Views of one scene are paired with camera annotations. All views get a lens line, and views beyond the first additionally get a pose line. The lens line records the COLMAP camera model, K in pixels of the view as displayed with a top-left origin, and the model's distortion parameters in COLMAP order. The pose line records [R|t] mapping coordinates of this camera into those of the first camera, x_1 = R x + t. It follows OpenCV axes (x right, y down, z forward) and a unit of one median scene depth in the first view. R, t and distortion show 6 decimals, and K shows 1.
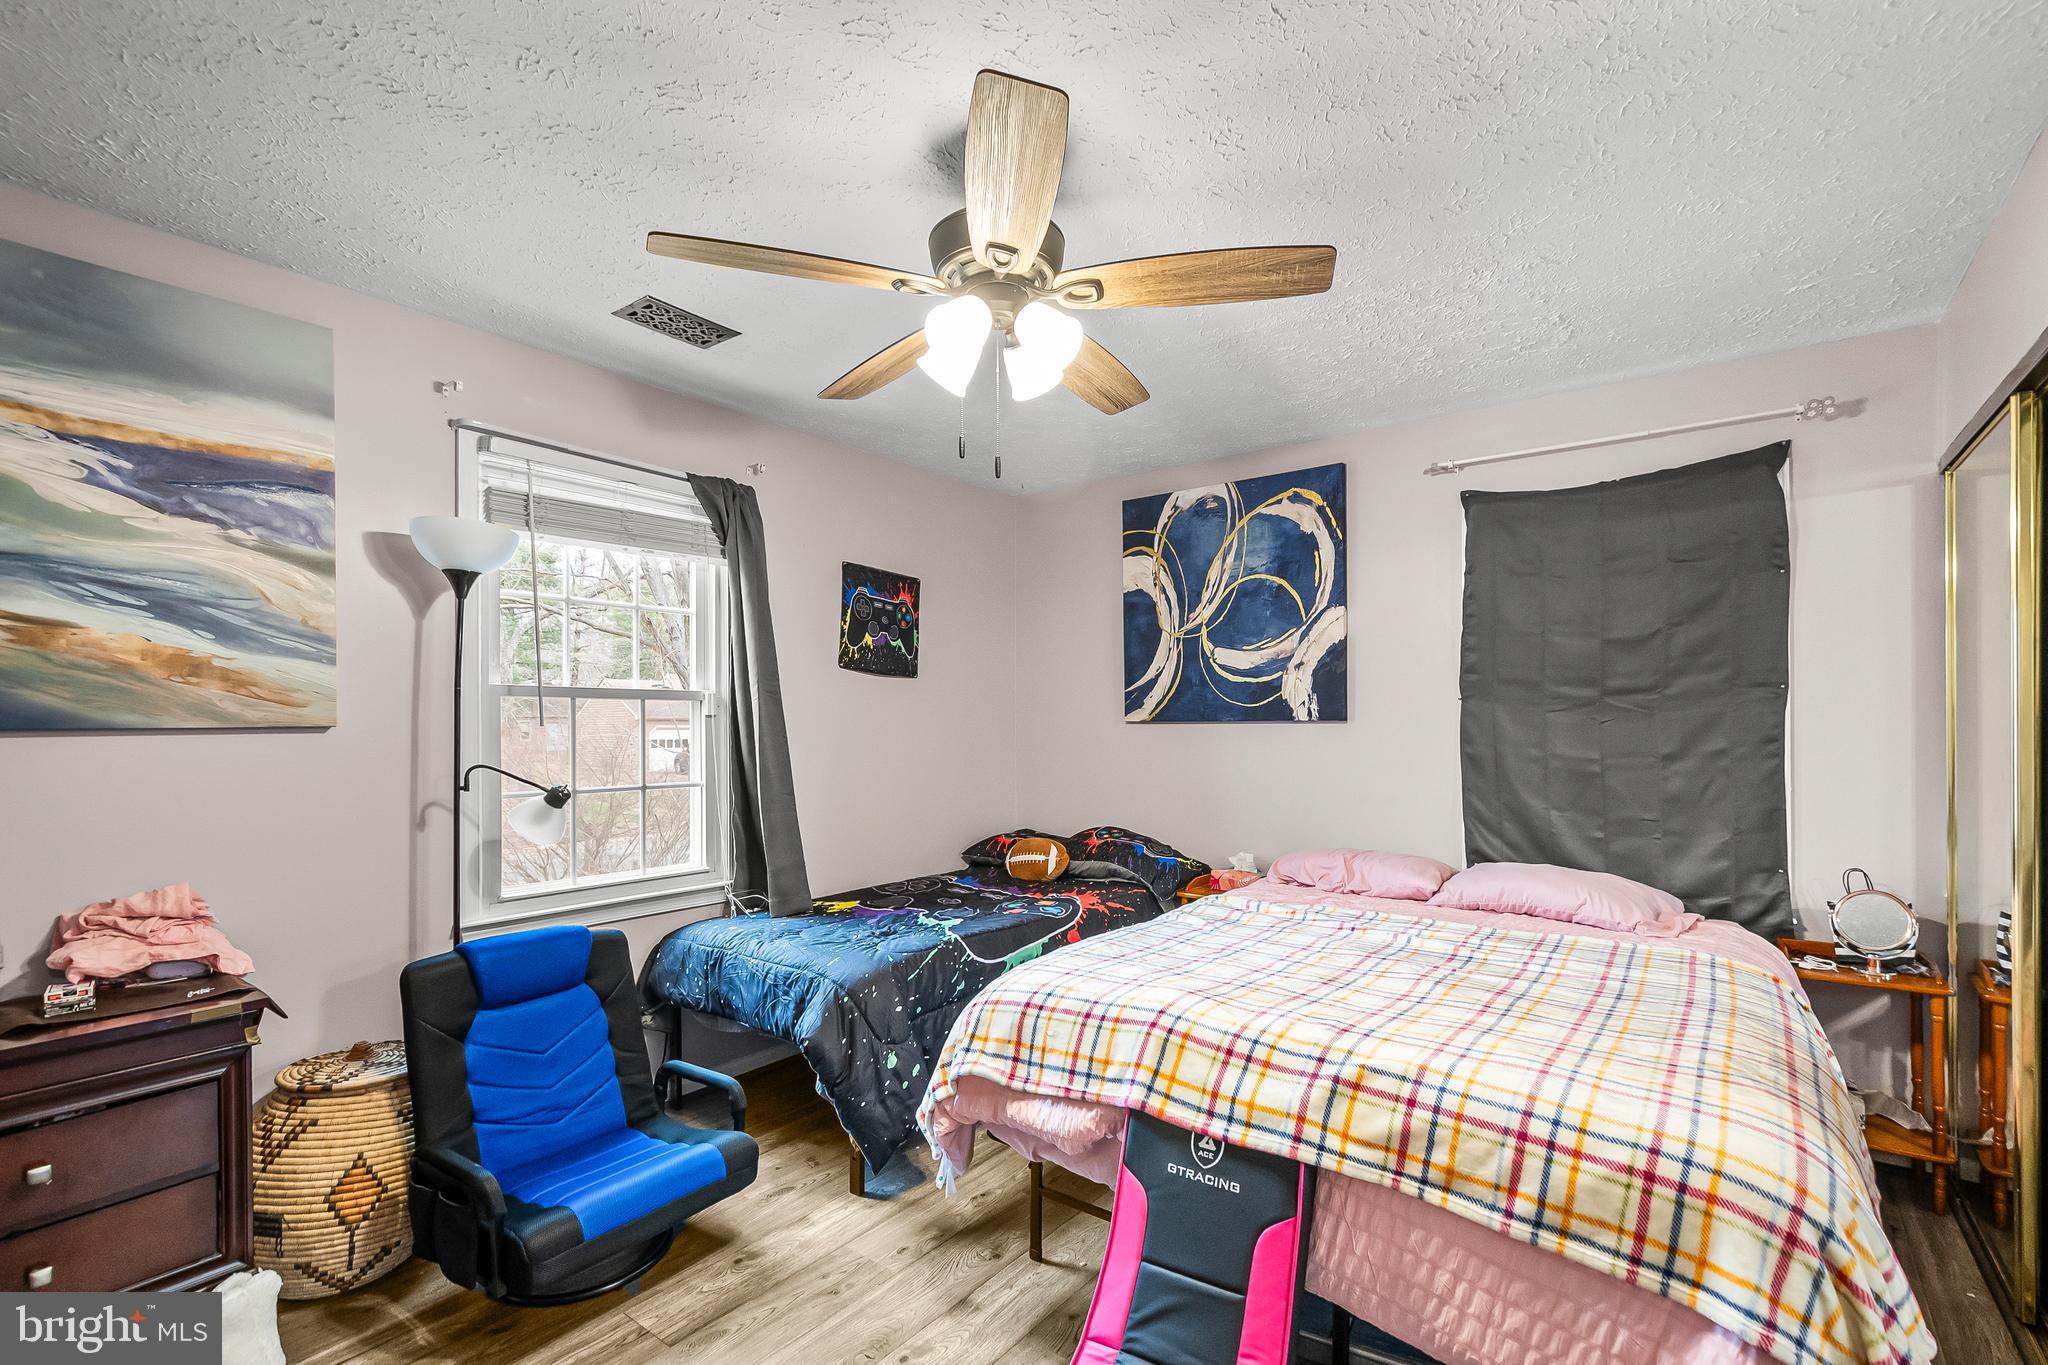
lens RADIAL K [[915.5, 0, 1064.3], [0, 915.5, 725.6], [0, 0, 1]] dist [0.004416, -0.000513]
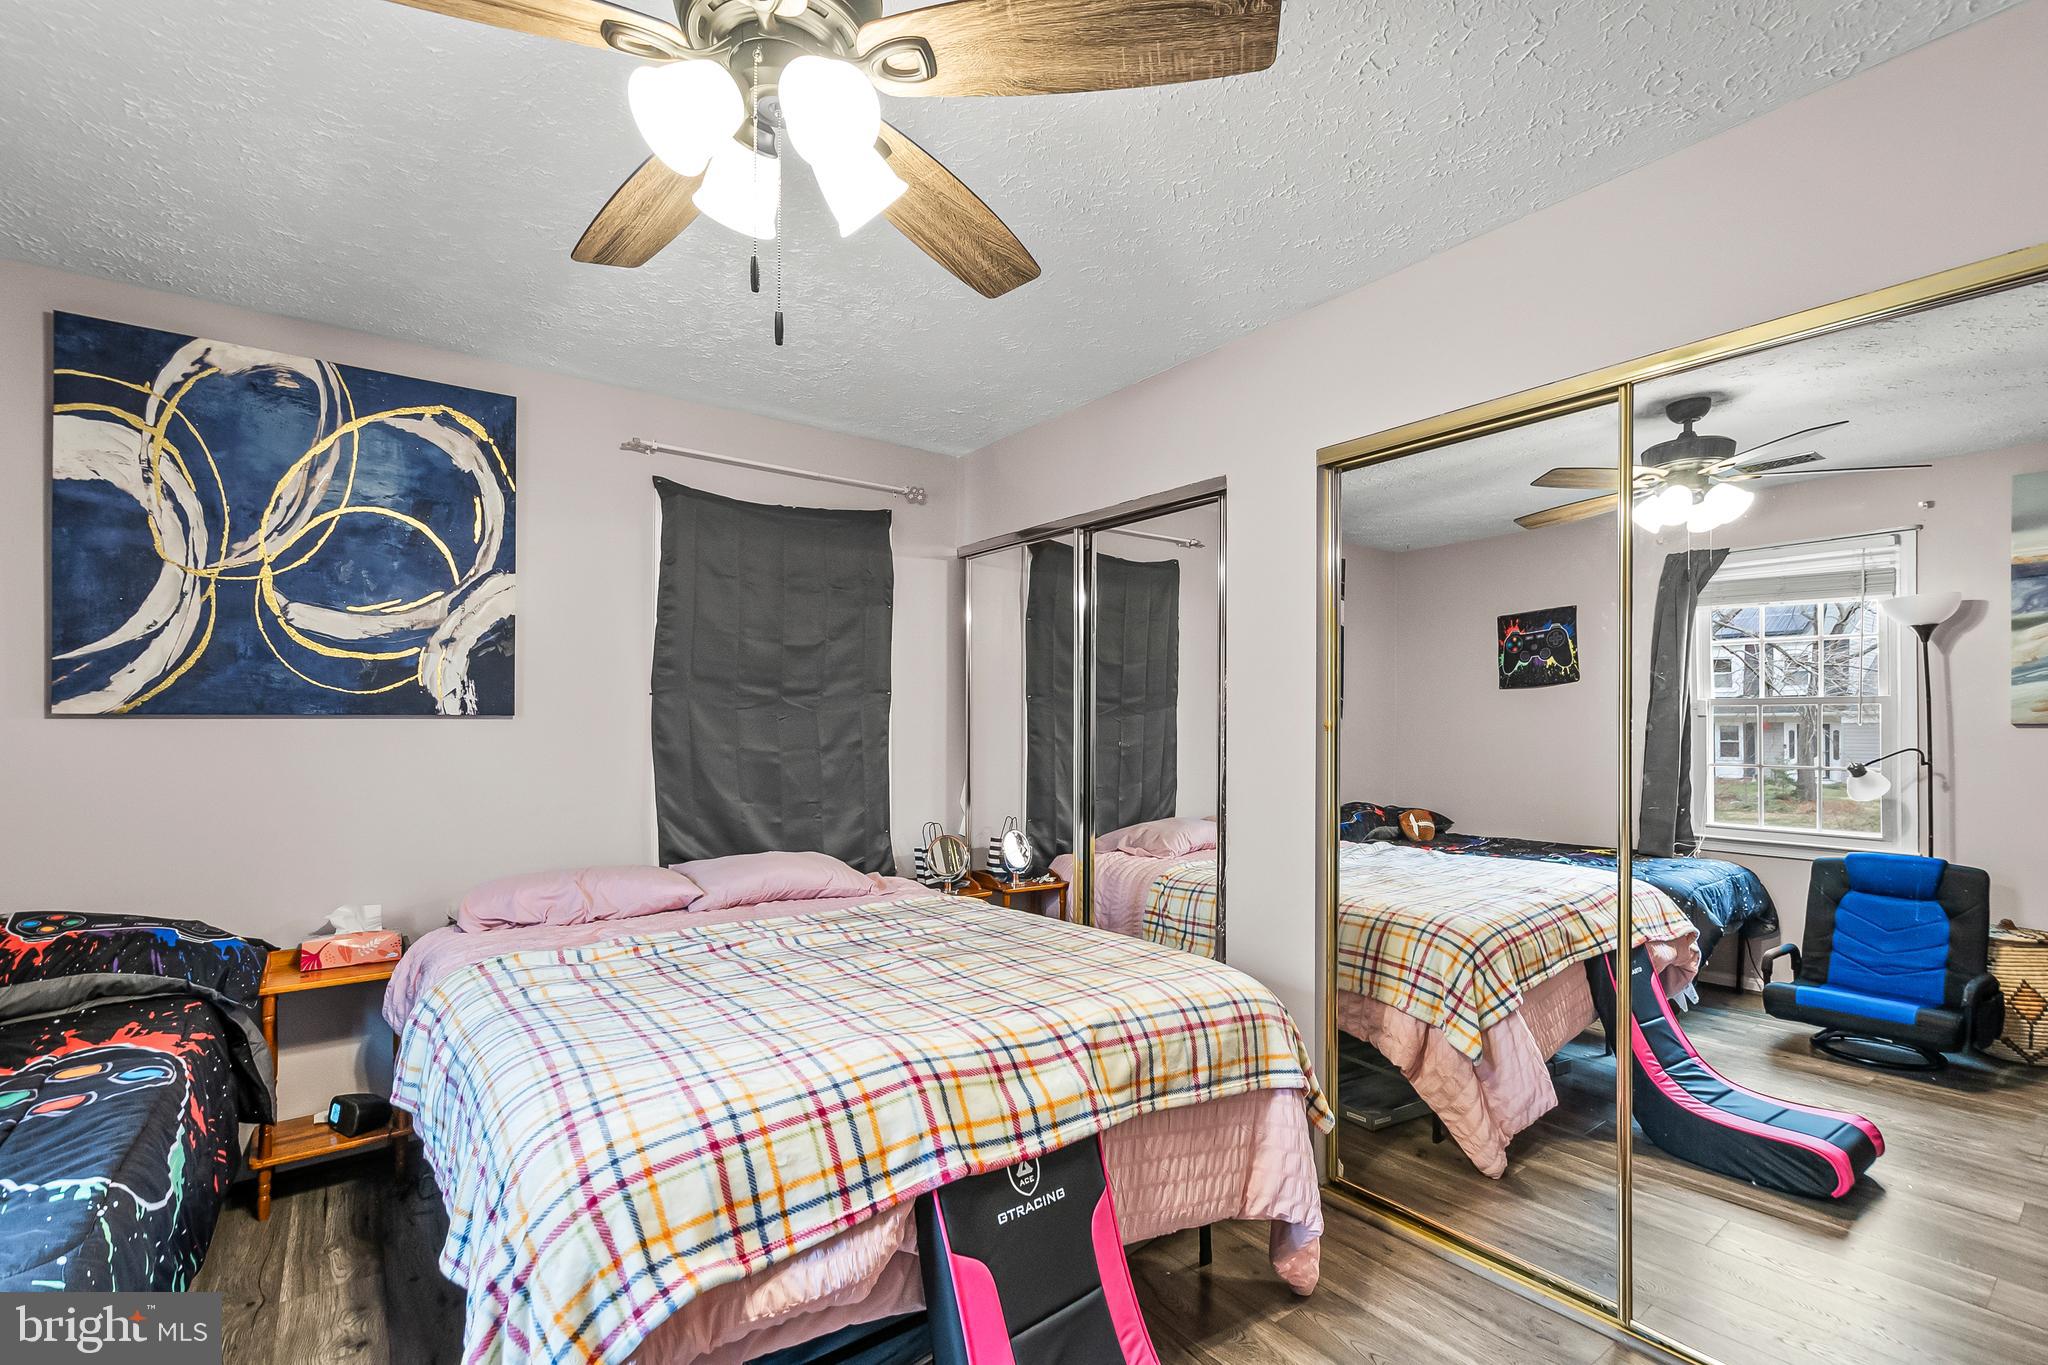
lens RADIAL K [[915.5, 0, 1028.2], [0, 915.5, 711.1], [0, 0, 1]] dist [0.004416, -0.000513]
pose [[0.285332, 0.013586, 0.958332, -0.403241], [0.000577, 0.999897, -0.014347, 0.002824], [-0.958429, 0.004647, 0.285295, 0.397300]]
